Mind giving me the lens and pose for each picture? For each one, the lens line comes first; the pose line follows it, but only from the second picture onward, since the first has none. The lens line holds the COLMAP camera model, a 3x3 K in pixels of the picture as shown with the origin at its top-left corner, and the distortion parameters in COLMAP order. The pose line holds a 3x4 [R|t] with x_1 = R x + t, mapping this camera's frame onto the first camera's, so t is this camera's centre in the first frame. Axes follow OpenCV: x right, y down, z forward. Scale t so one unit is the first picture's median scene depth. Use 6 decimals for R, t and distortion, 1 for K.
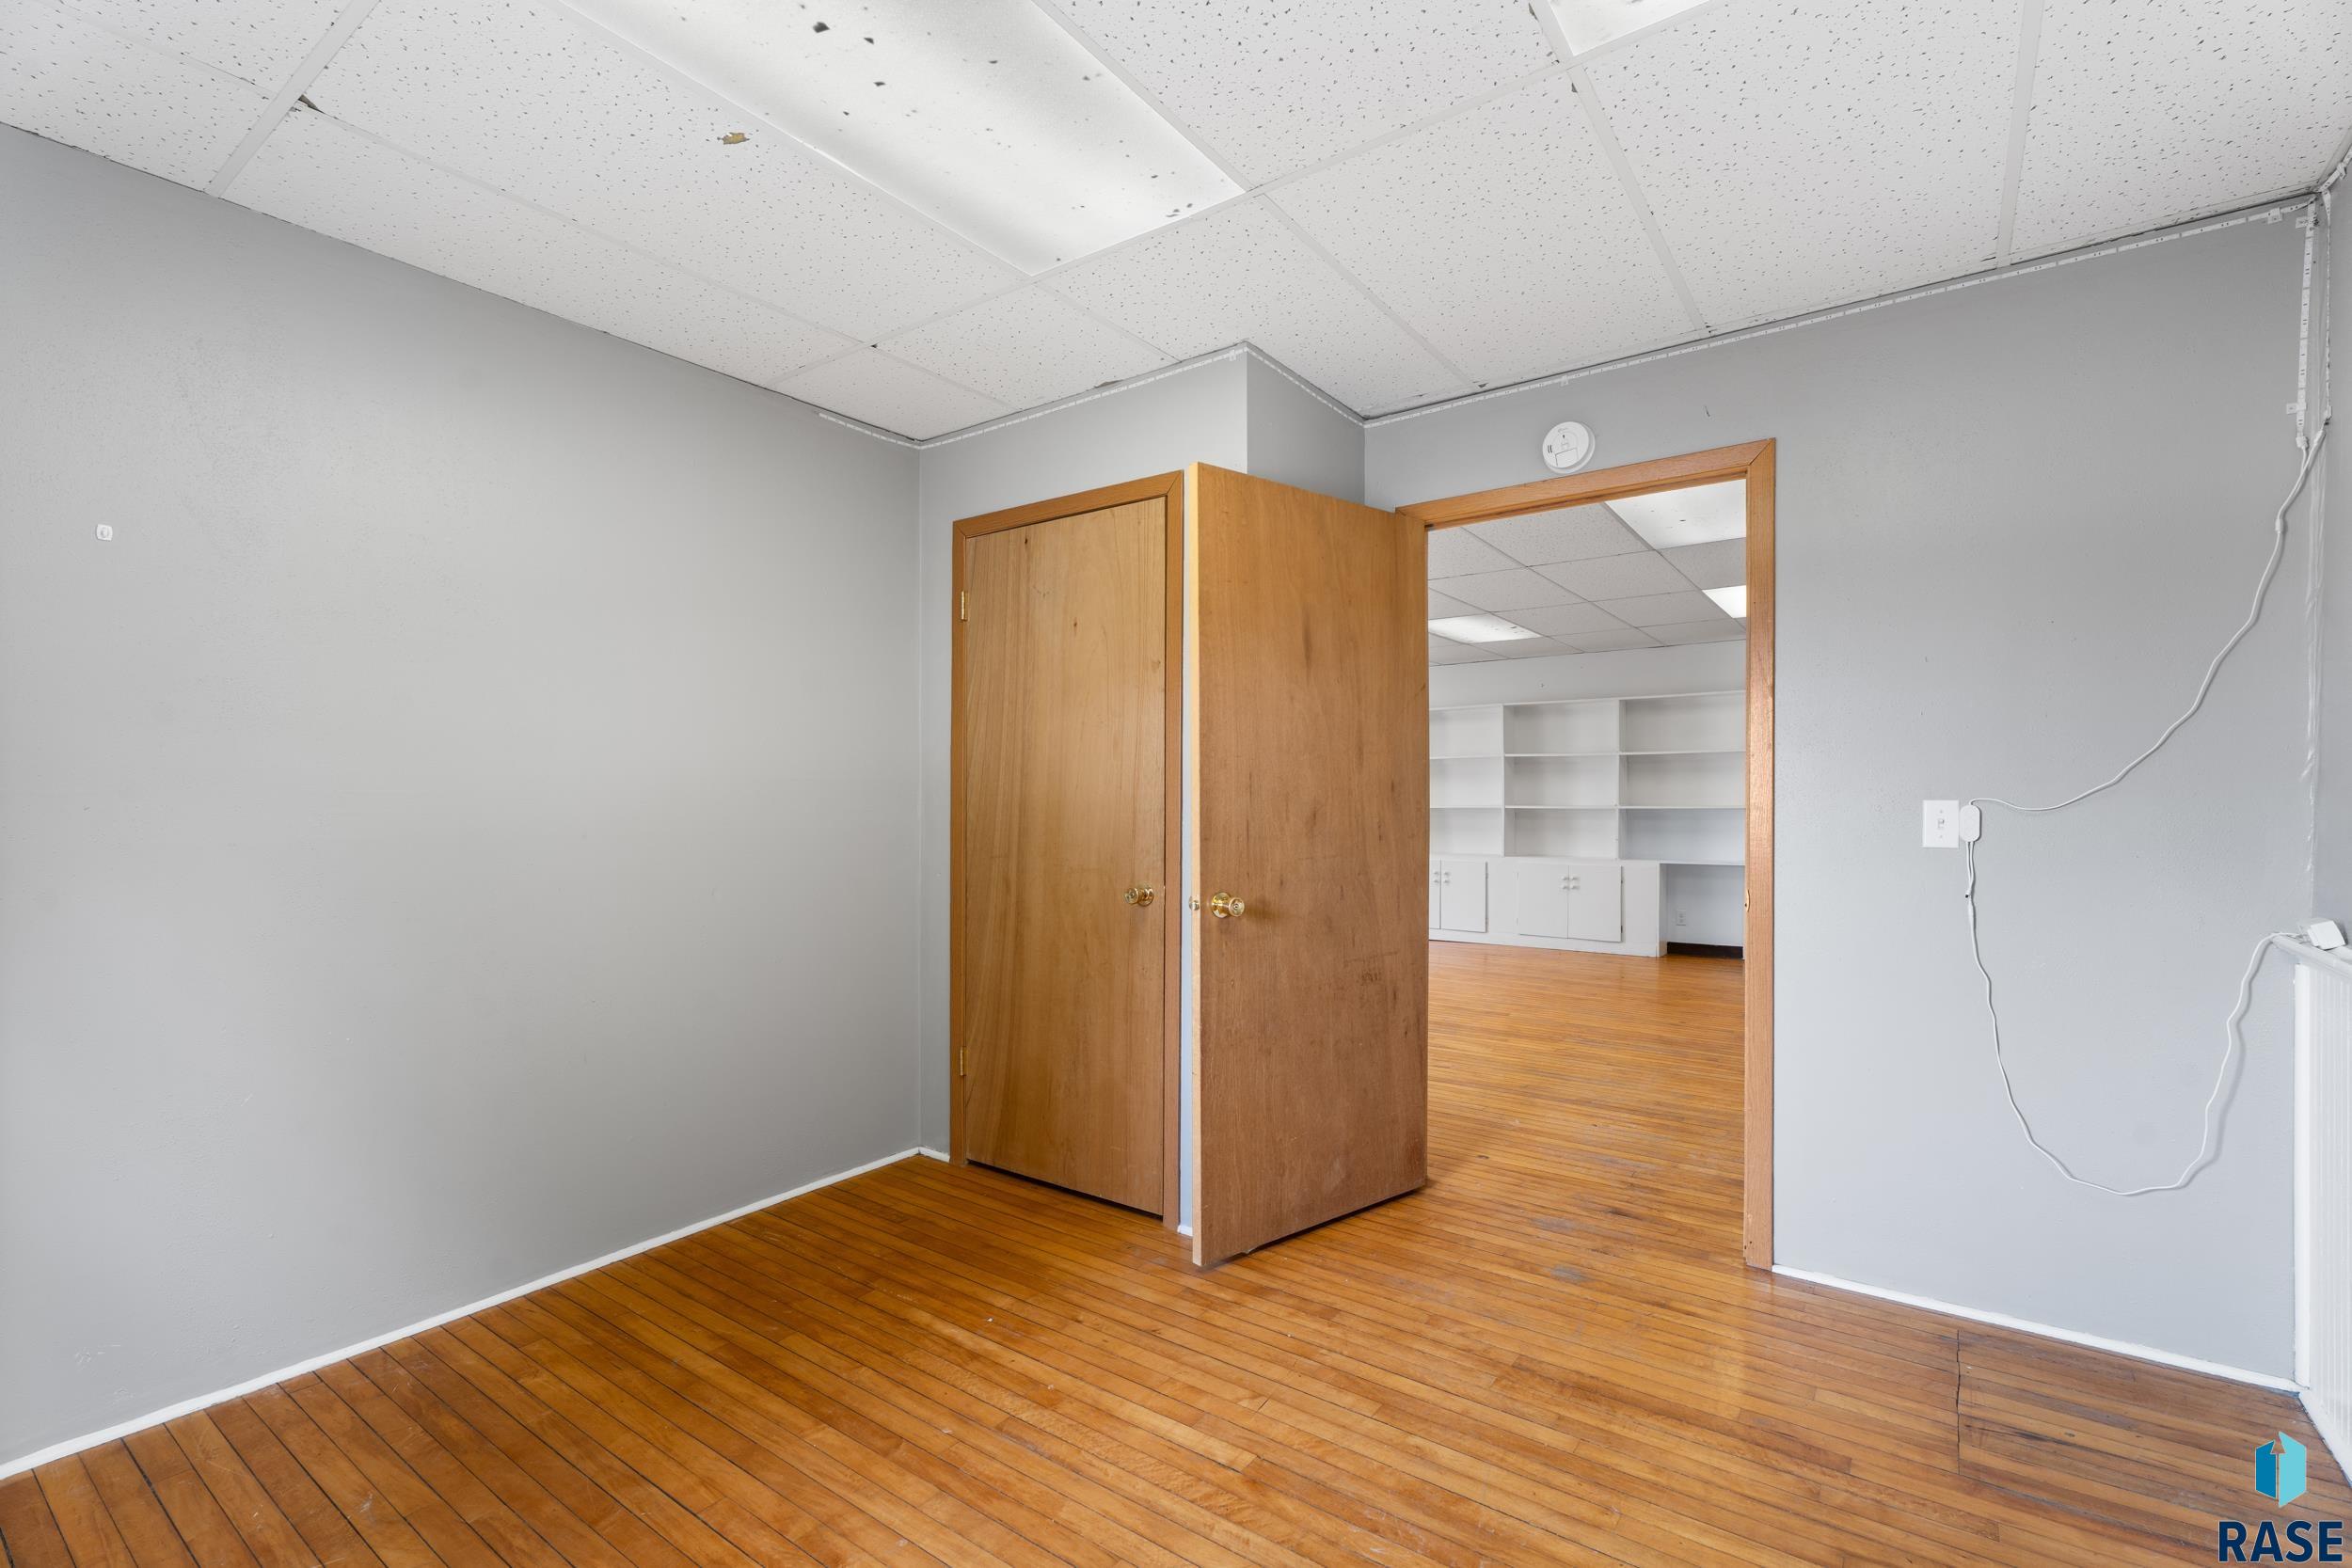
lens RADIAL K [[1044.4, 0, 1181.7], [0, 1044.4, 797.9], [0, 0, 1]] dist [0.002373, 0.000160]
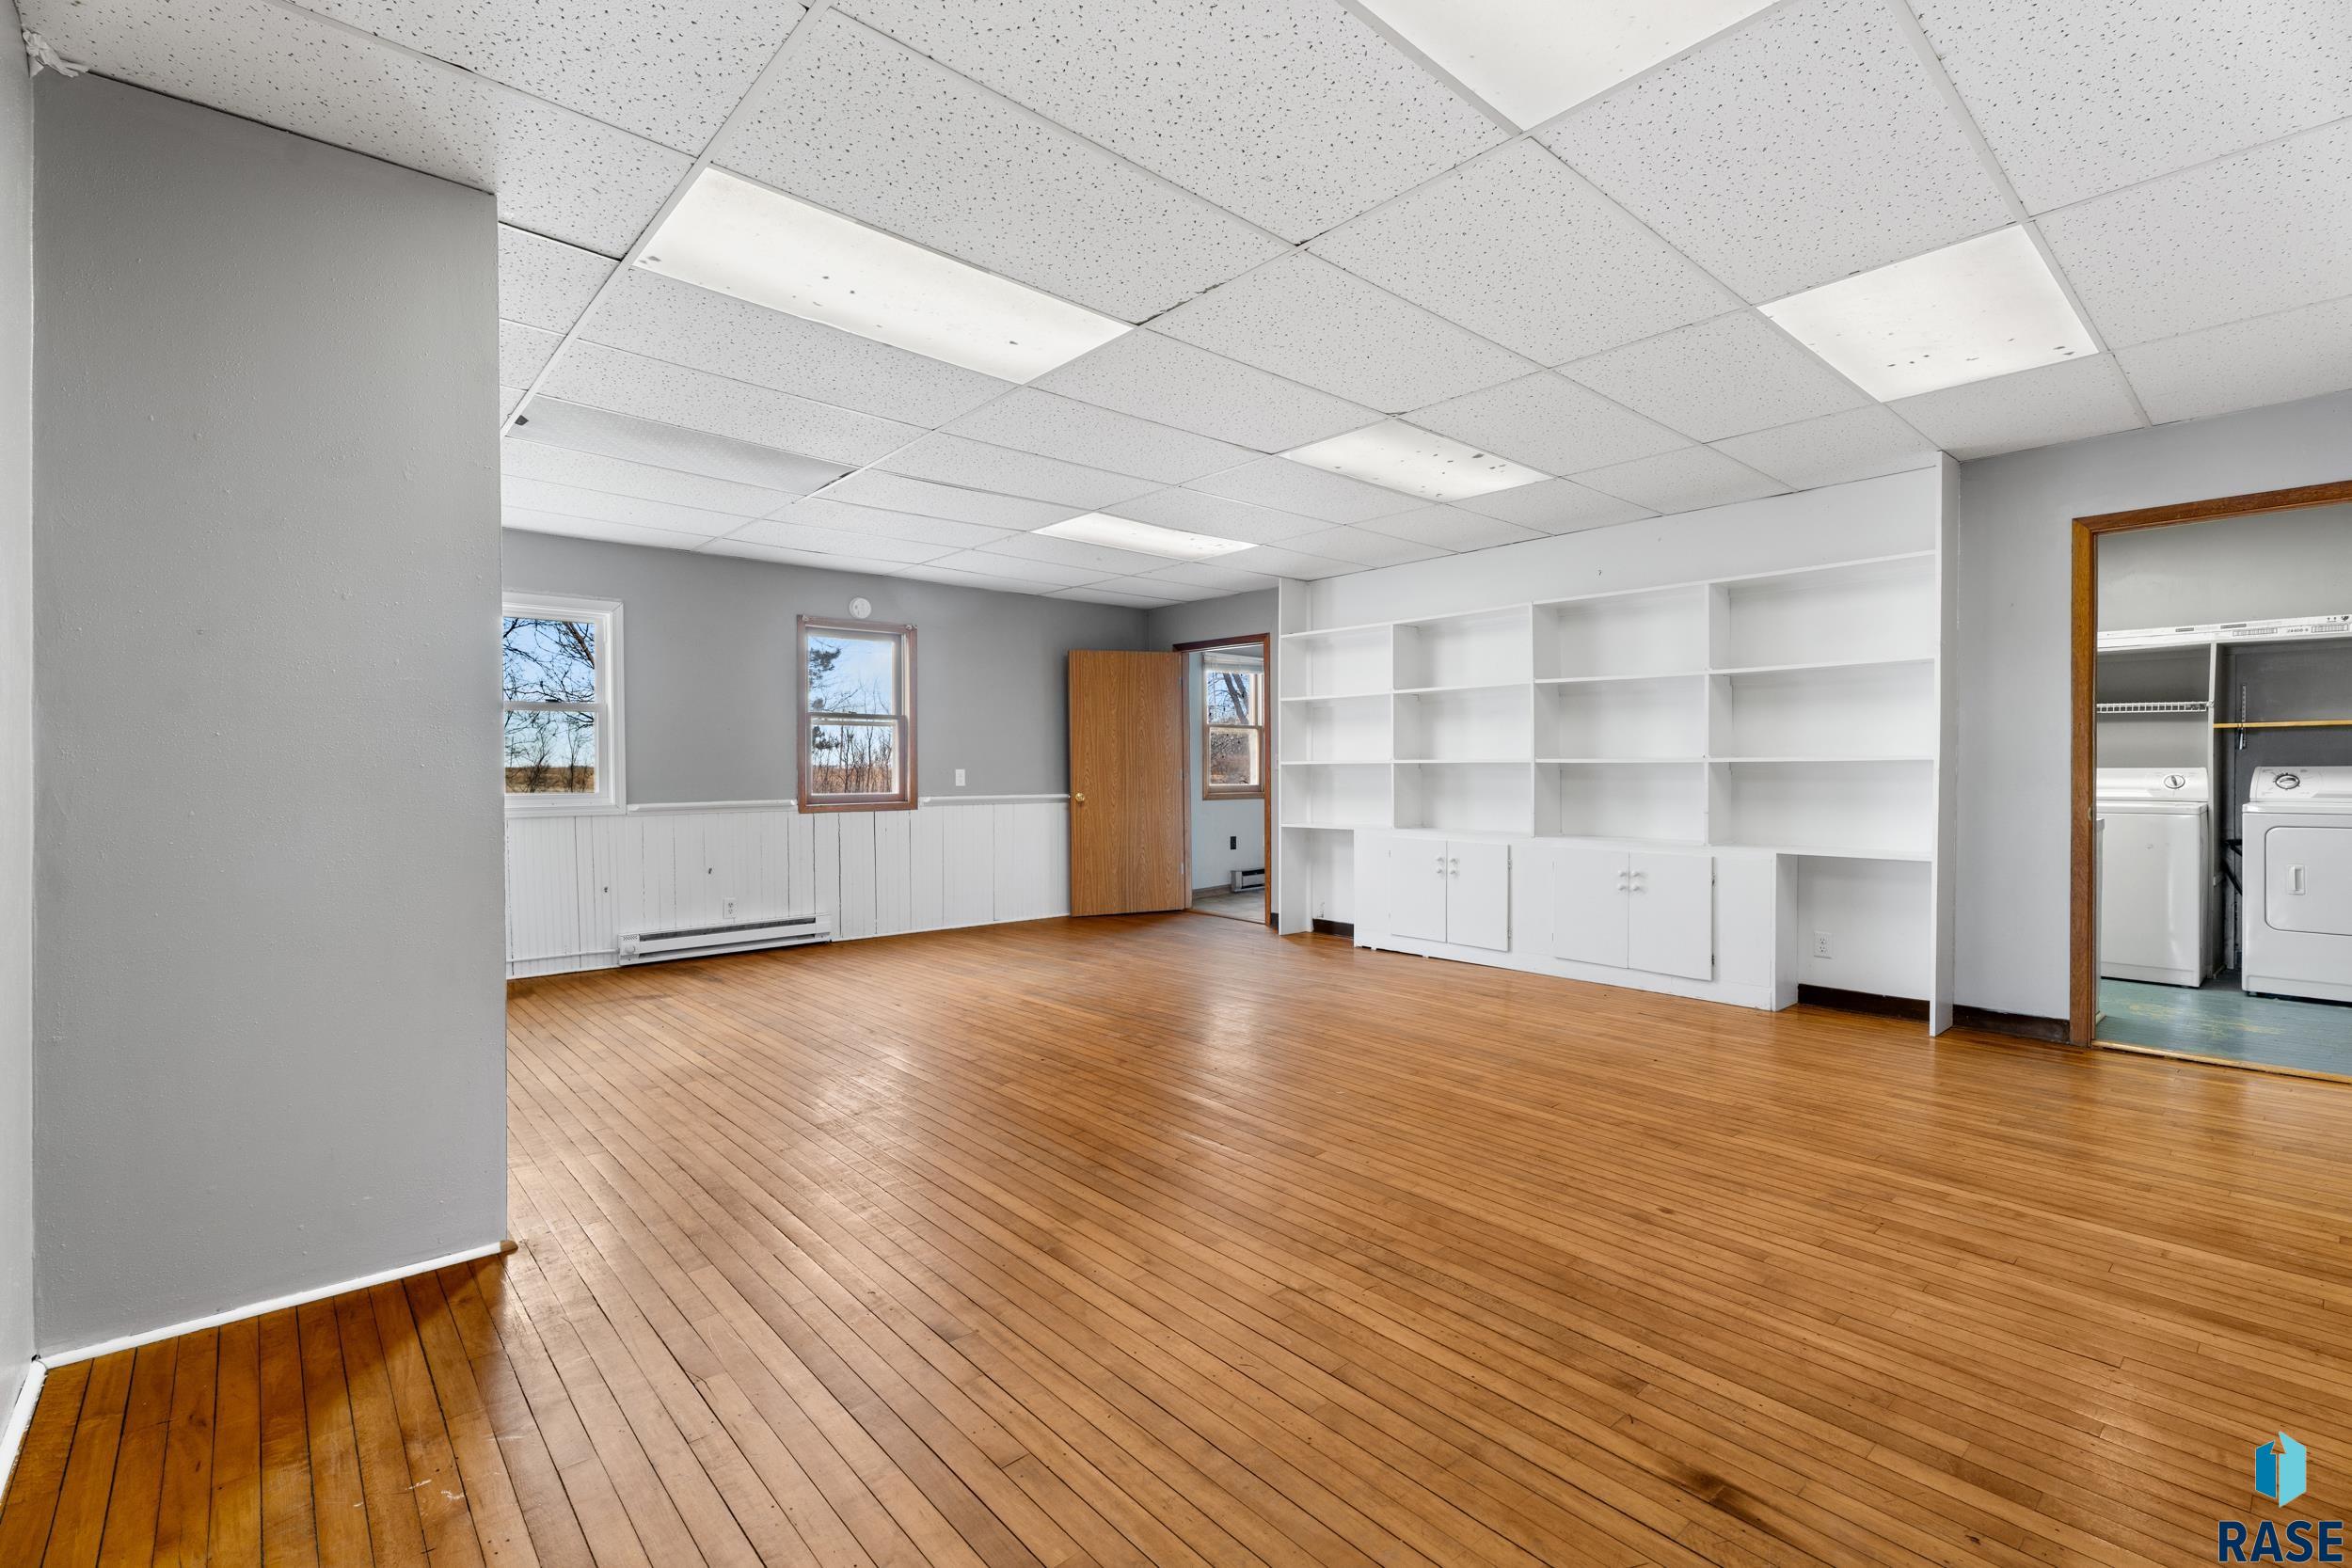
lens RADIAL K [[1044.4, 0, 1175.3], [0, 1044.4, 764.6], [0, 0, 1]] dist [0.002373, 0.000160]
pose [[0.978469, -0.004234, -0.206349, 0.237043], [0.006540, 0.999924, 0.010495, 0.002837], [0.206289, -0.011618, 0.978422, 0.335078]]
